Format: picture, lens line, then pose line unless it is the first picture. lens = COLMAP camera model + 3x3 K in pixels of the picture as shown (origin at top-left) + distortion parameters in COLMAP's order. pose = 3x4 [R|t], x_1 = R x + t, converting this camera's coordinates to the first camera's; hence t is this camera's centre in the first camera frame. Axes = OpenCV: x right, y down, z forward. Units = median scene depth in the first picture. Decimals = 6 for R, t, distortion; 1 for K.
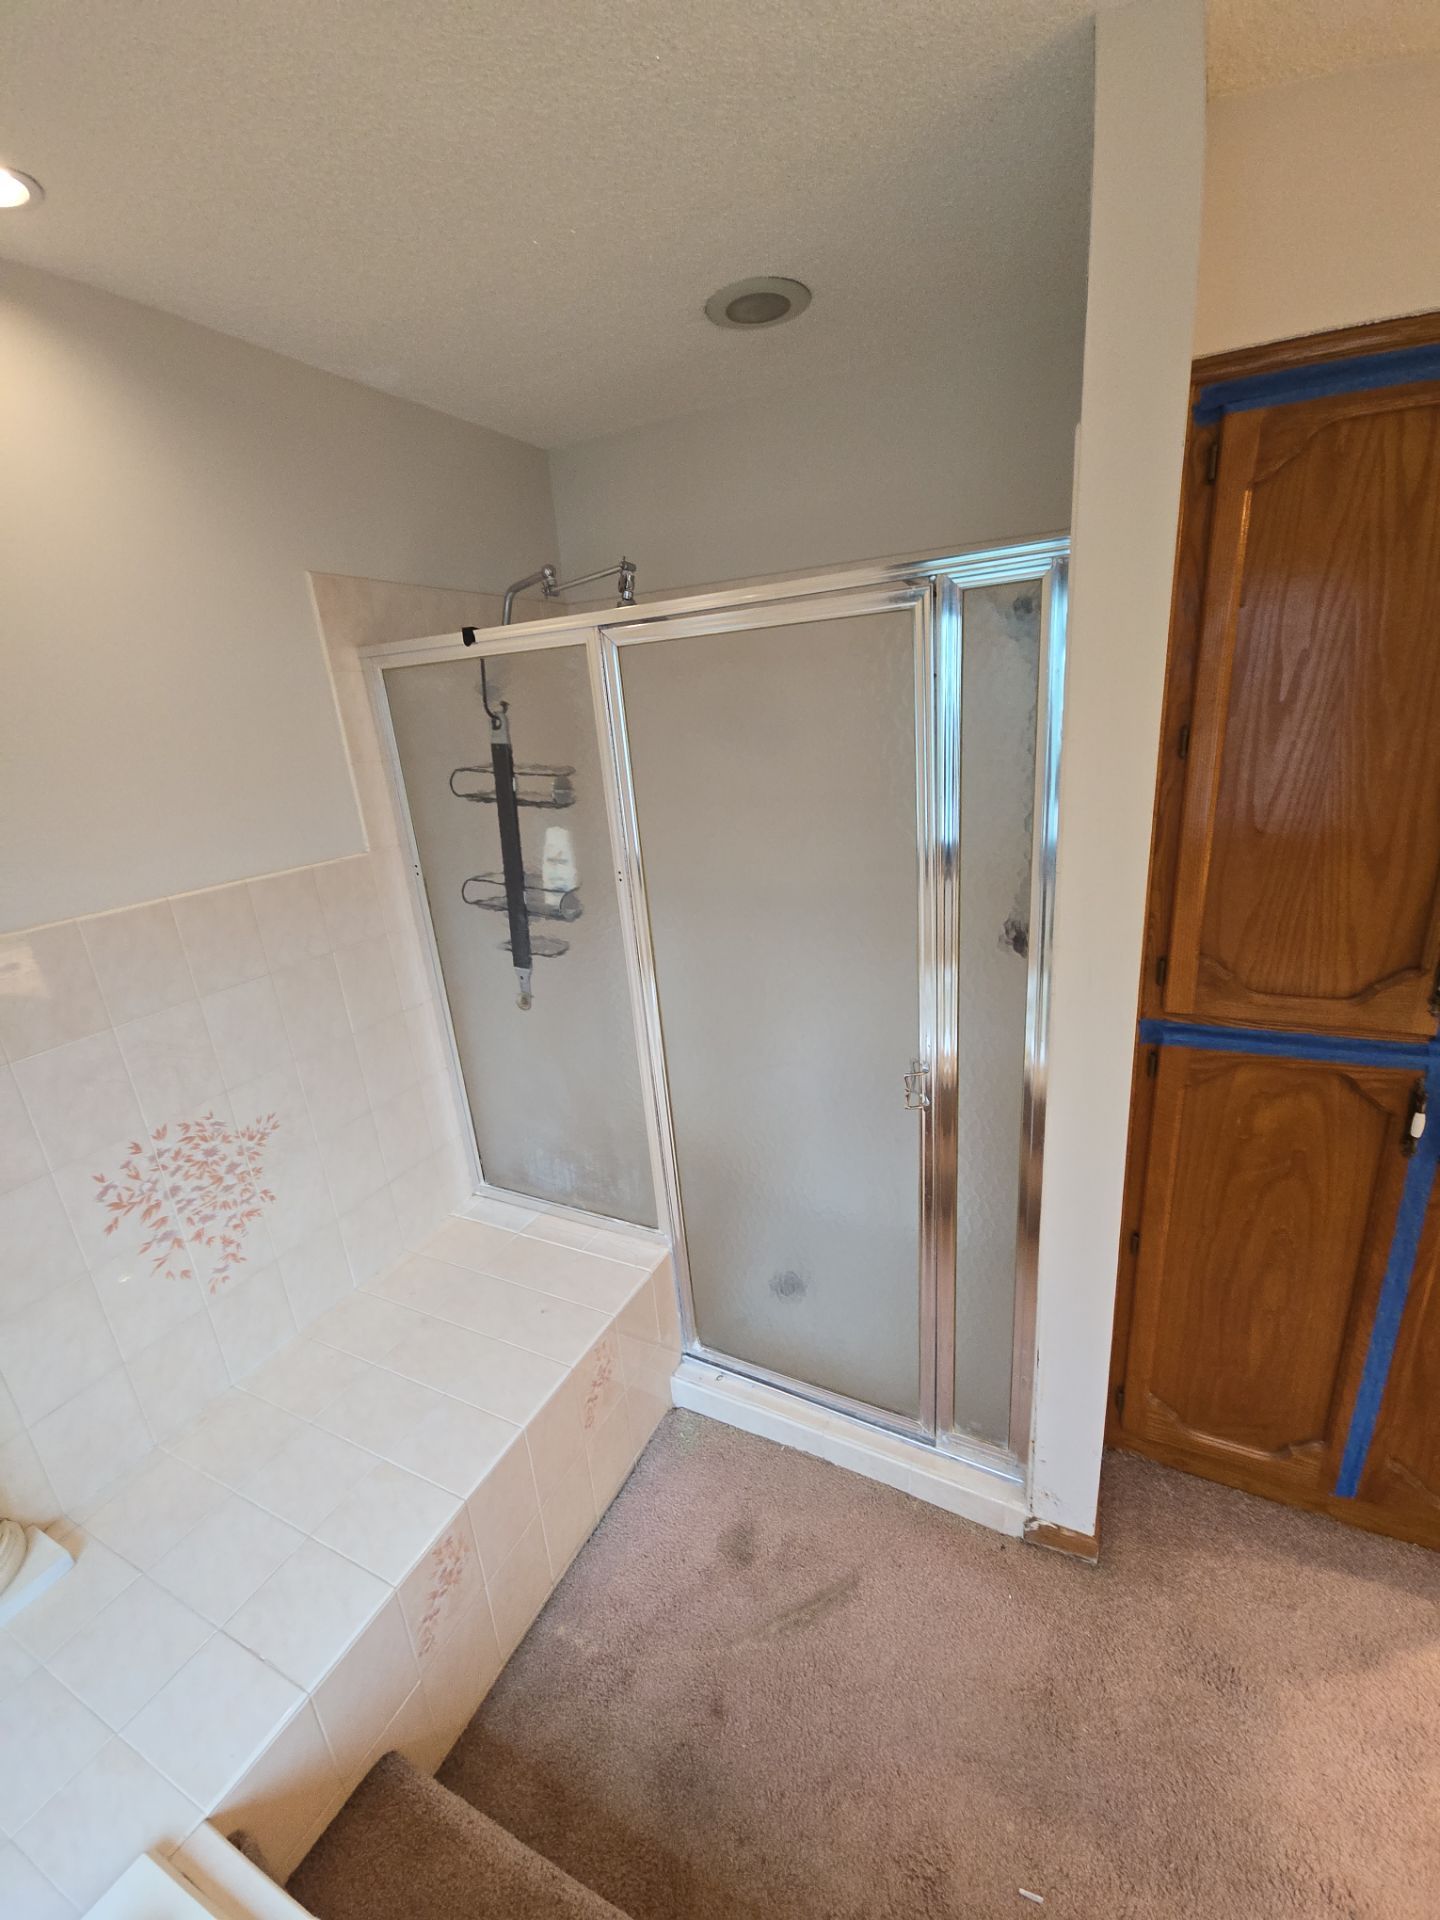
lens RADIAL K [[780.7, 0, 721.1], [0, 780.7, 955.1], [0, 0, 1]] dist [0.012060, -0.009571]
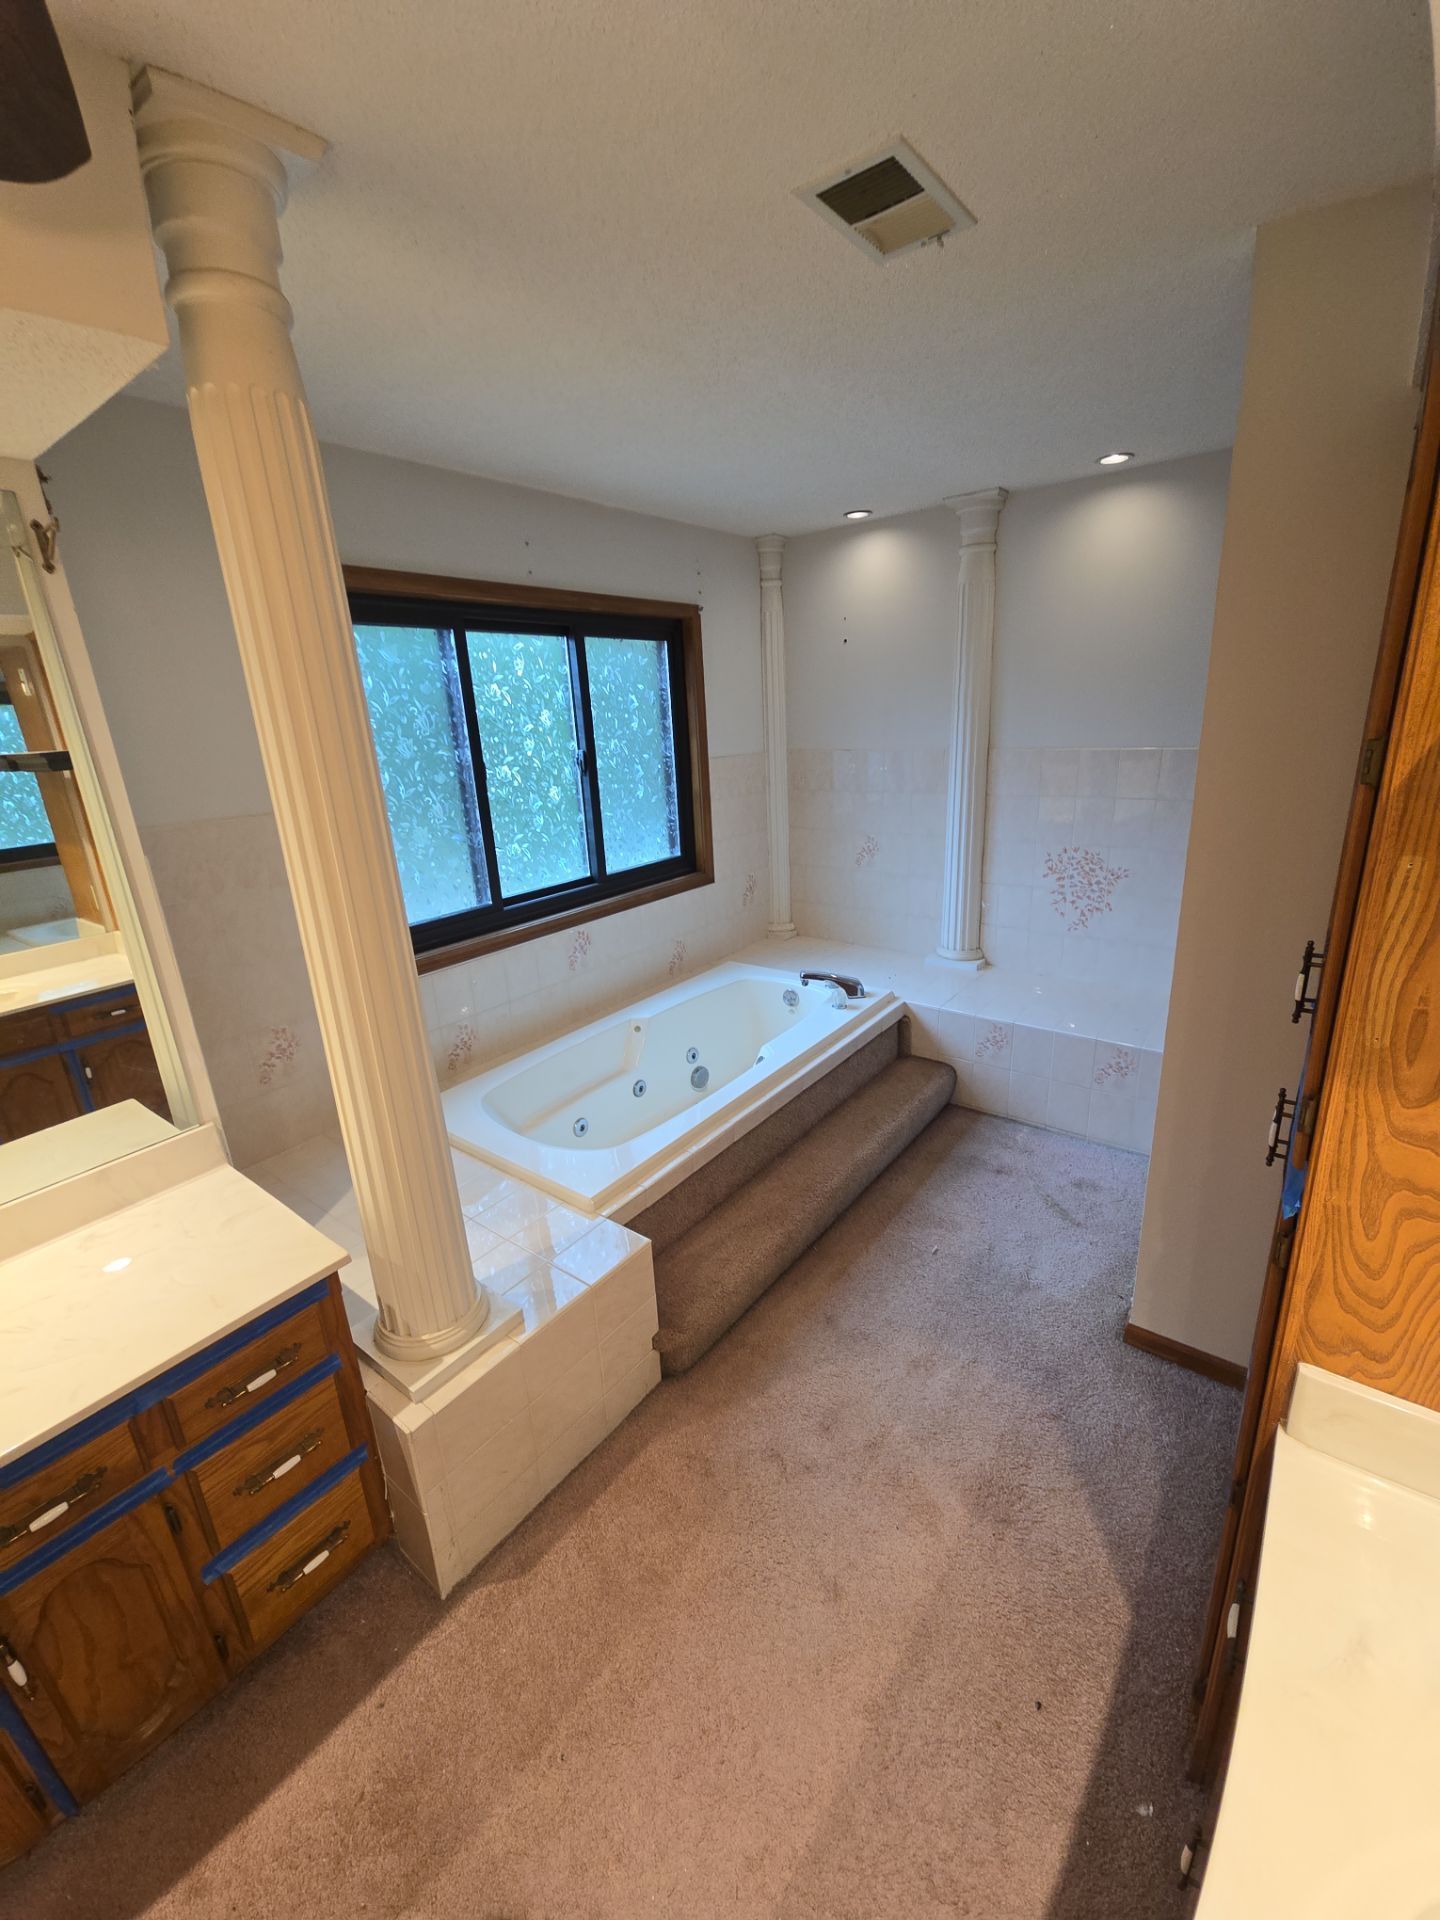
lens RADIAL K [[780.7, 0, 729.7], [0, 780.7, 953.9], [0, 0, 1]] dist [0.012060, -0.009571]
pose [[-0.182653, 0.375329, -0.908717, 1.588689], [-0.236227, 0.880437, 0.411130, -0.196724], [0.954377, 0.289757, -0.072152, 0.271431]]
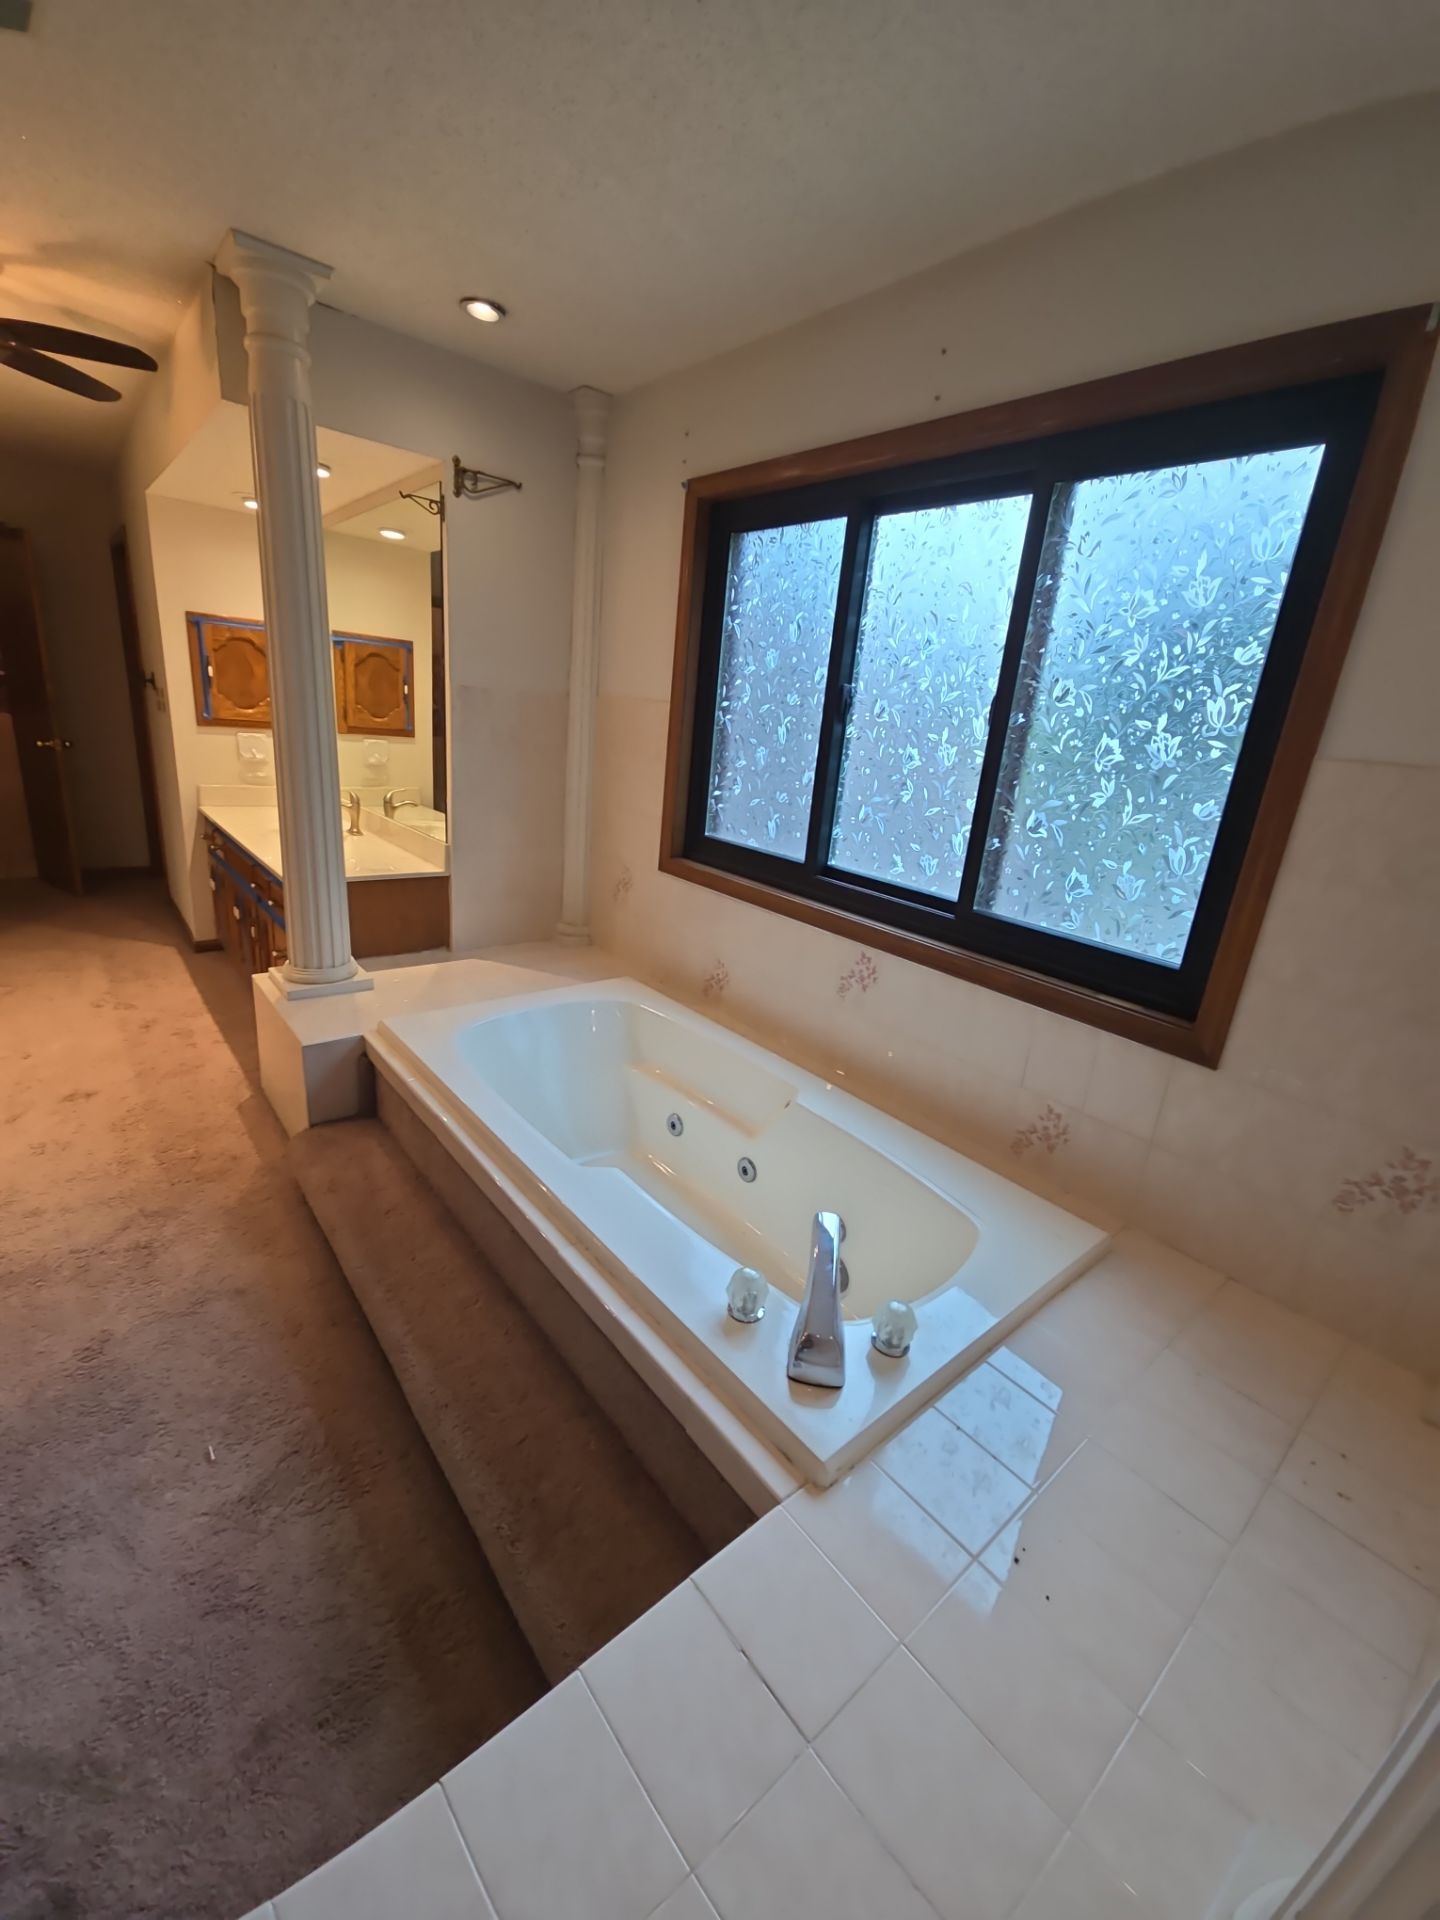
lens RADIAL K [[780.7, 0, 728.6], [0, 780.7, 959.5], [0, 0, 1]] dist [0.012060, -0.009571]
pose [[-0.920053, -0.123797, 0.371722, -0.567432], [0.100593, 0.842324, 0.529502, -0.062395], [-0.378661, 0.524562, -0.762529, 0.902093]]
